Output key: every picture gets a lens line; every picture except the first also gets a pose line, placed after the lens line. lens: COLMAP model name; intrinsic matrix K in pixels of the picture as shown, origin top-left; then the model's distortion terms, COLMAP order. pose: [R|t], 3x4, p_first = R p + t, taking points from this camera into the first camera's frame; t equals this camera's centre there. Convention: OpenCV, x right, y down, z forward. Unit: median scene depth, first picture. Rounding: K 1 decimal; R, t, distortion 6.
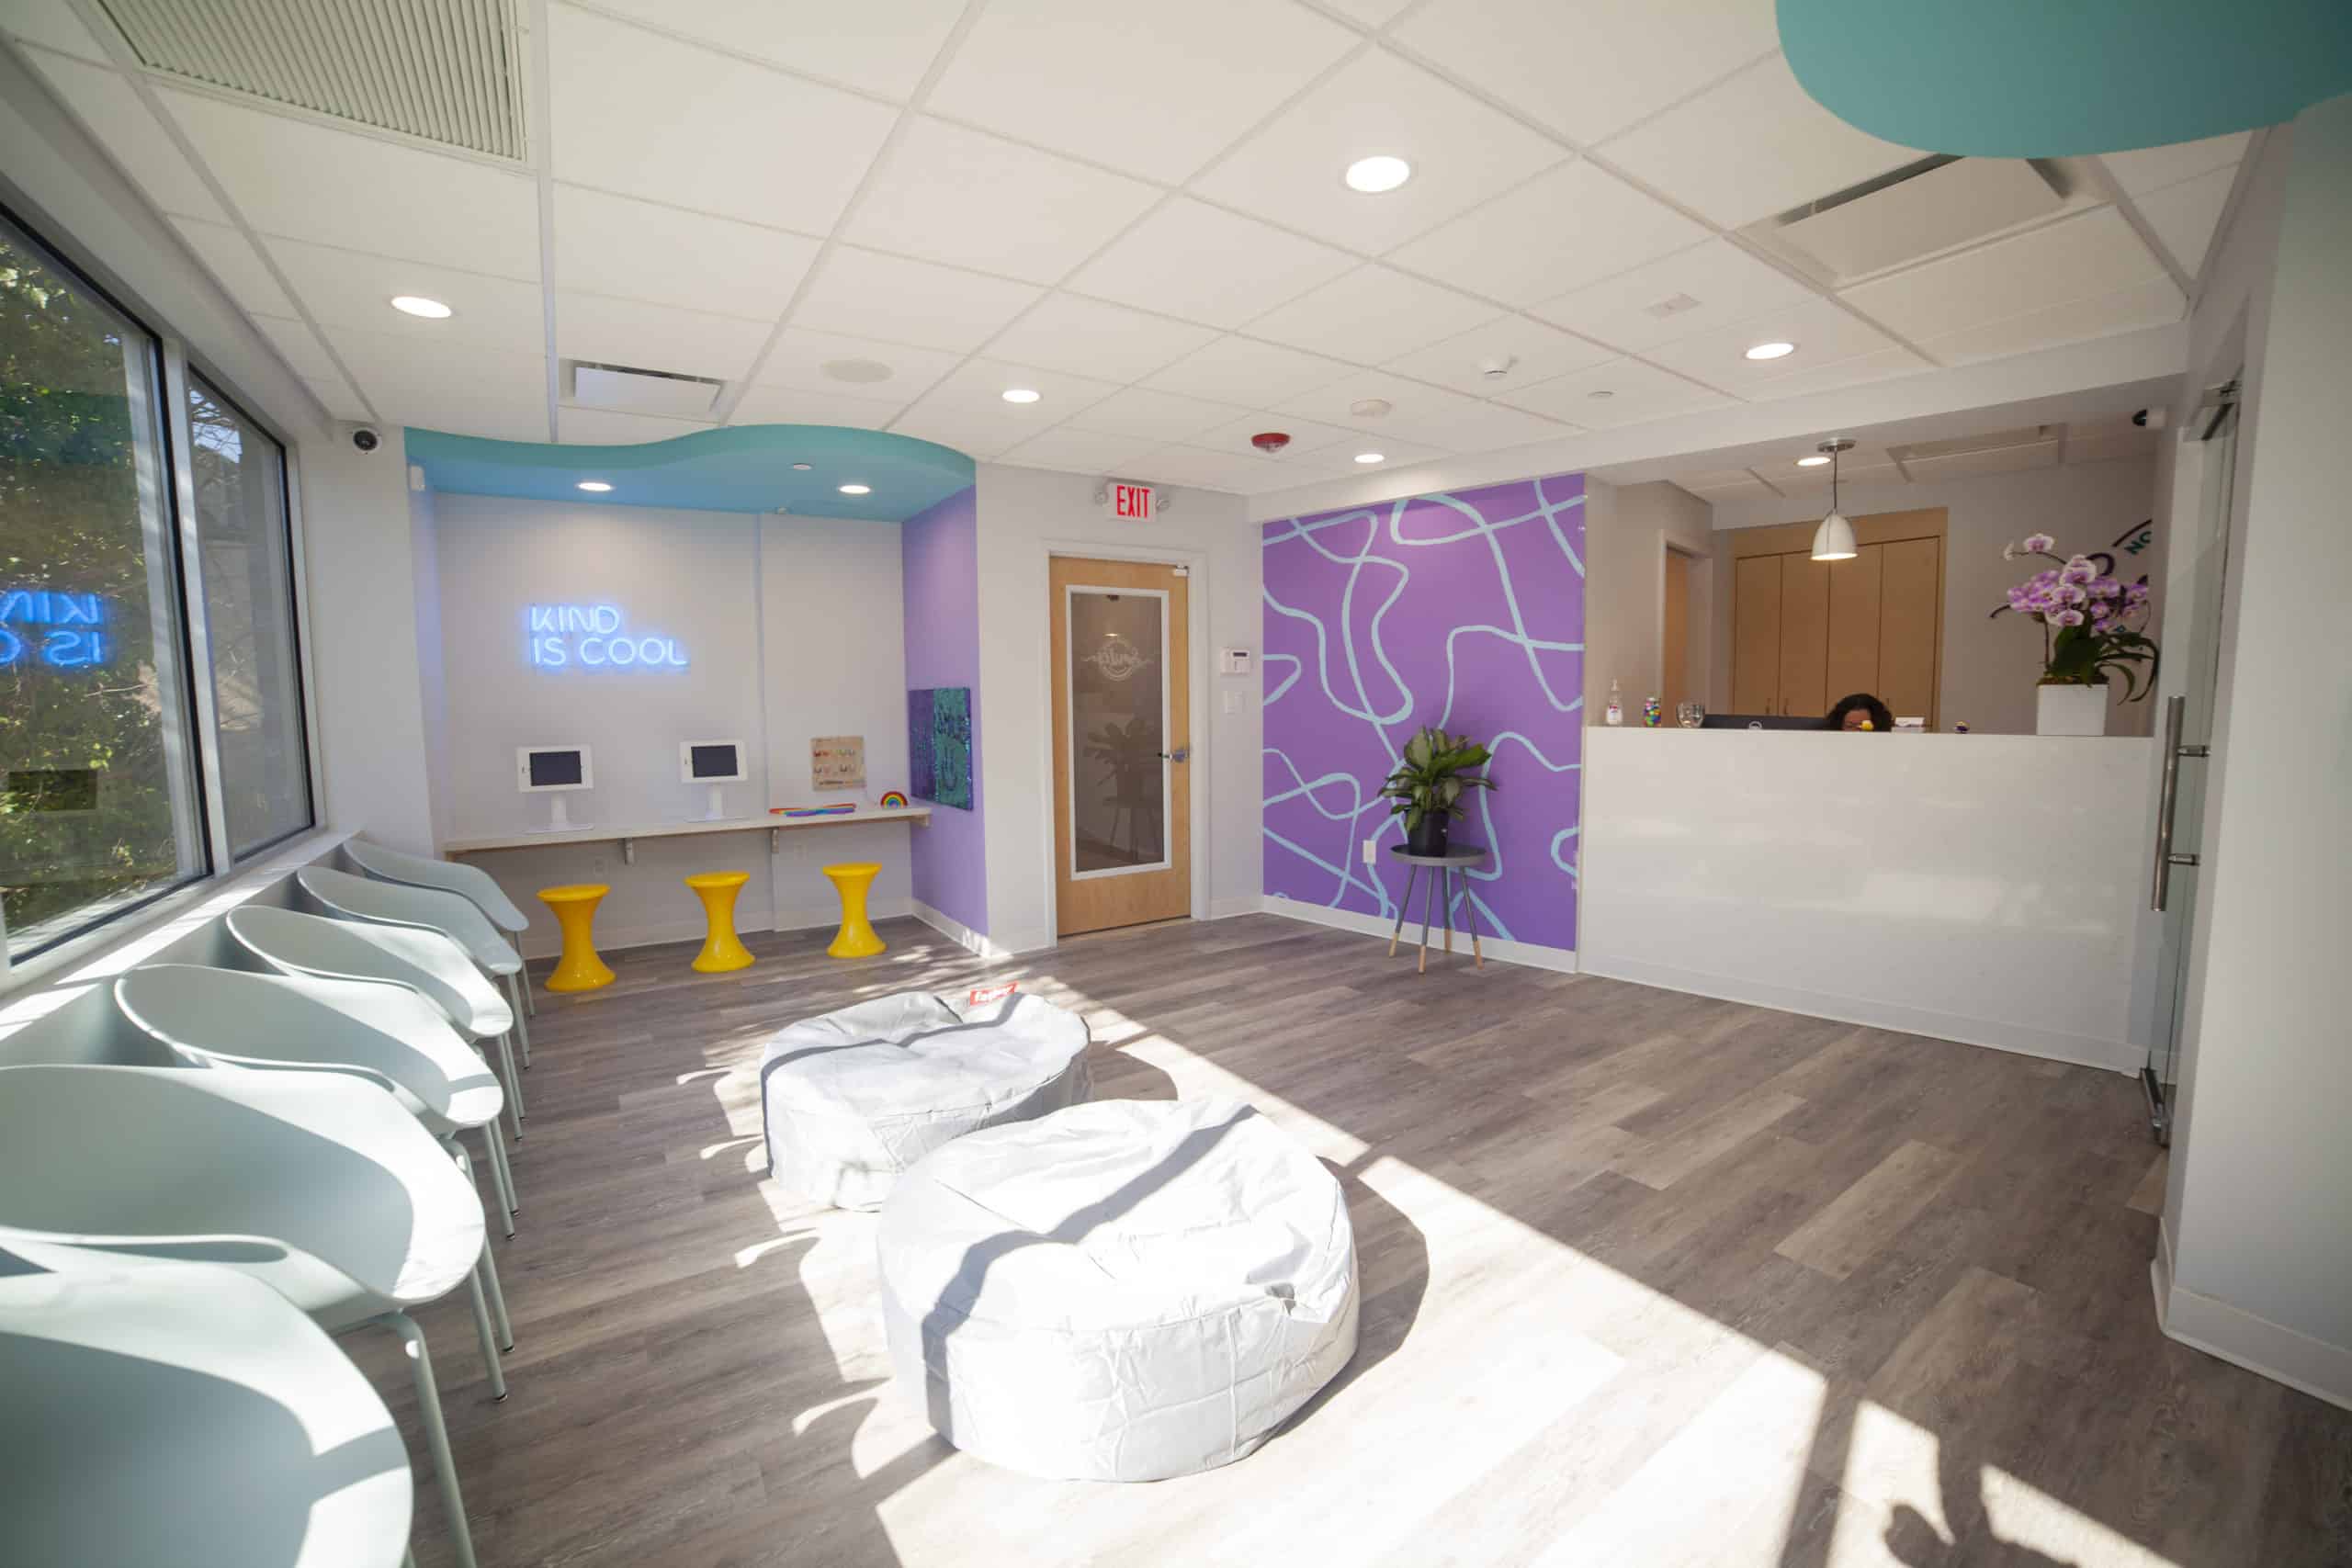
lens RADIAL K [[915.7, 0, 1171.3], [0, 915.7, 781.2], [0, 0, 1]] dist [-0.040861, 0.000009]
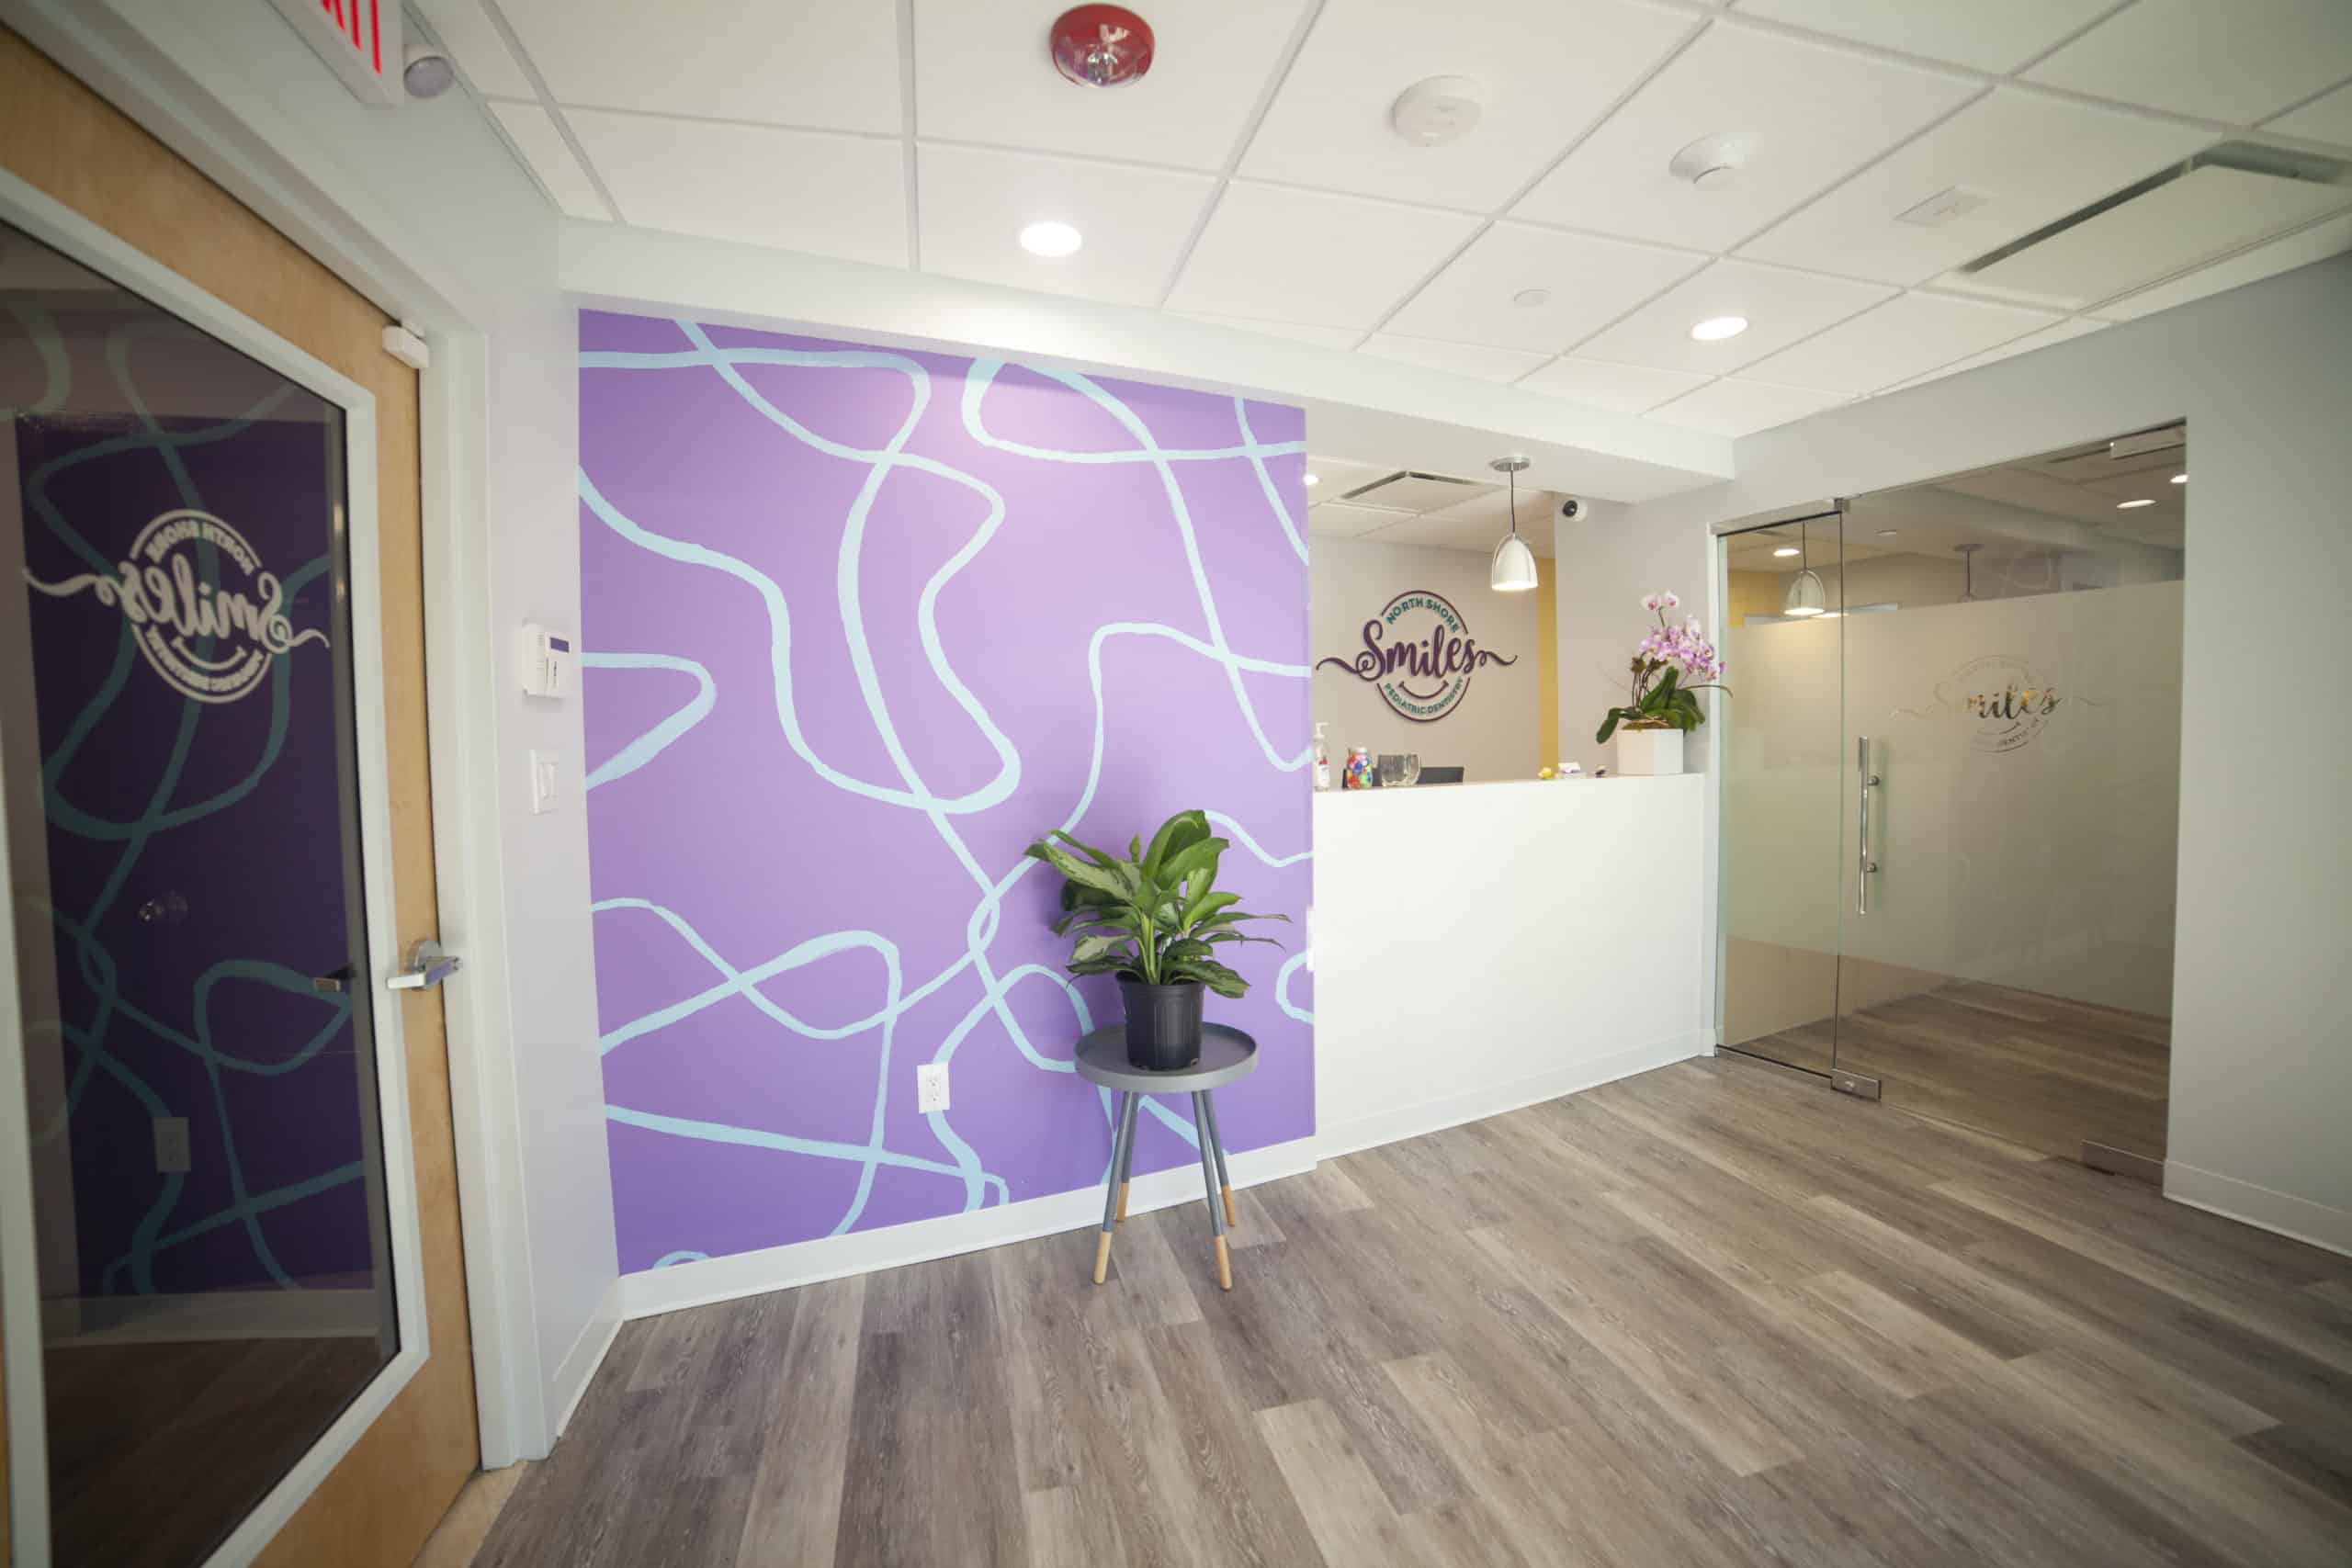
lens RADIAL K [[969.9, 0, 1172.4], [0, 969.9, 790.6], [0, 0, 1]] dist [-0.108586, 0.049092]
pose [[0.354526, -0.044690, 0.933977, -0.193419], [0.103072, 0.994638, 0.008468, -0.066967], [-0.929348, 0.093265, 0.357232, 0.714565]]
